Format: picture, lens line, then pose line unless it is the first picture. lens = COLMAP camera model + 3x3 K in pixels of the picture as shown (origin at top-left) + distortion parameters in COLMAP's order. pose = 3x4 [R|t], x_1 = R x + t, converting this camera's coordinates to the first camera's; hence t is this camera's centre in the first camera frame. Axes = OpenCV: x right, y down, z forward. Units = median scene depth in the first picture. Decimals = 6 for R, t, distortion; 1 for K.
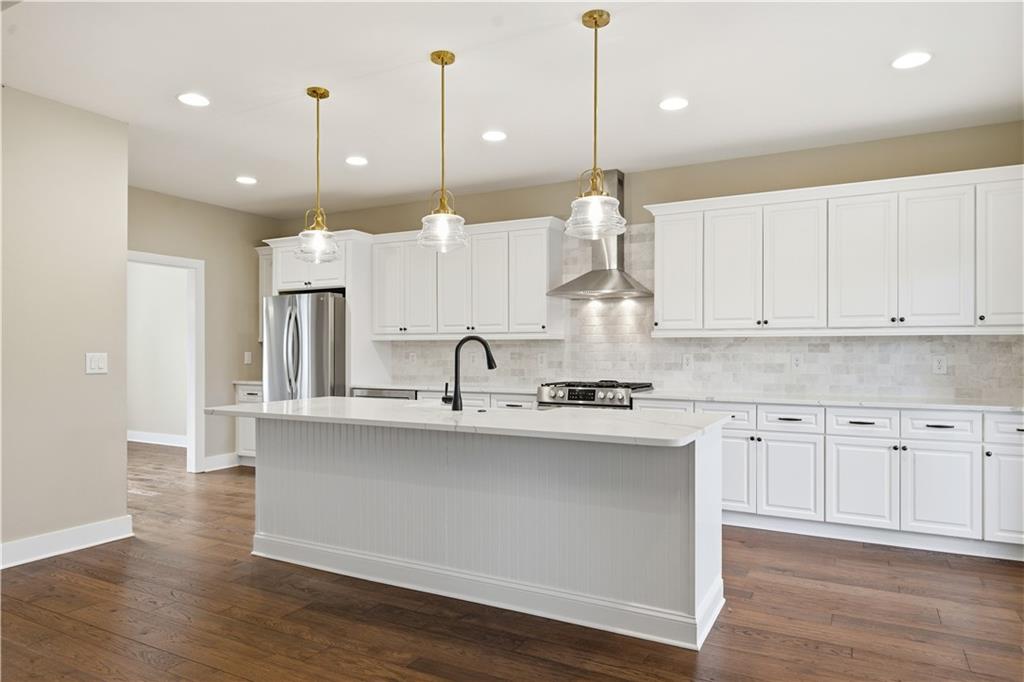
lens RADIAL K [[642.0, 0, 510.4], [0, 642.0, 350.7], [0, 0, 1]] dist [0.001532, -0.004135]
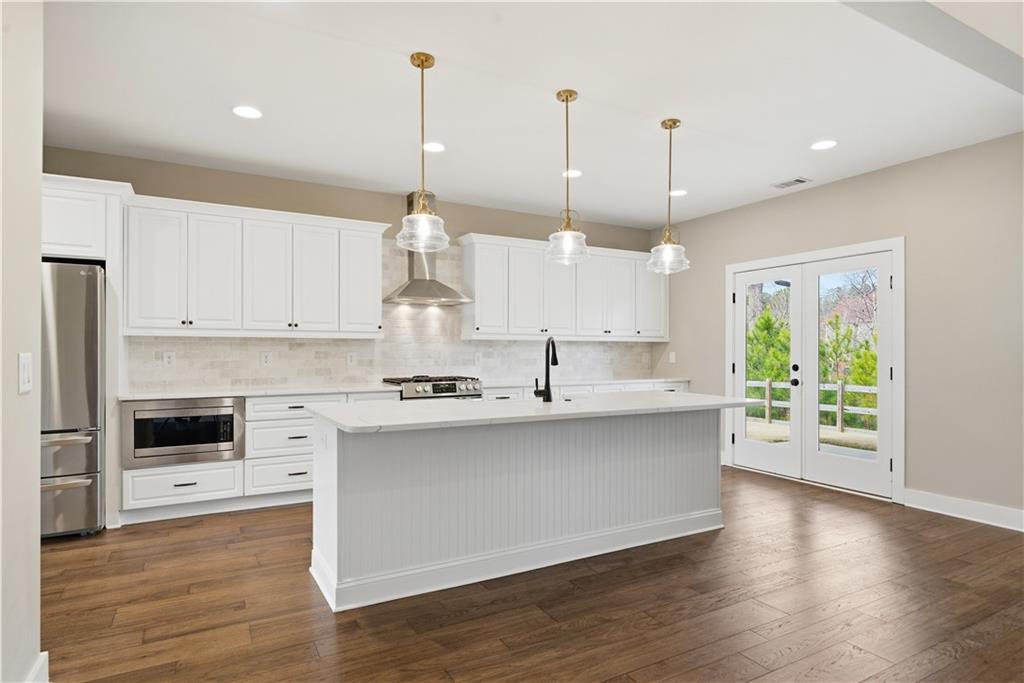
lens RADIAL K [[553.7, 0, 513.5], [0, 553.7, 346.5], [0, 0, 1]] dist [-0.004332, 0.005767]
pose [[0.549403, 0.005522, 0.835539, -0.644545], [-0.000962, 0.999982, -0.005976, -0.000147], [-0.835557, 0.002479, 0.549398, 0.345103]]
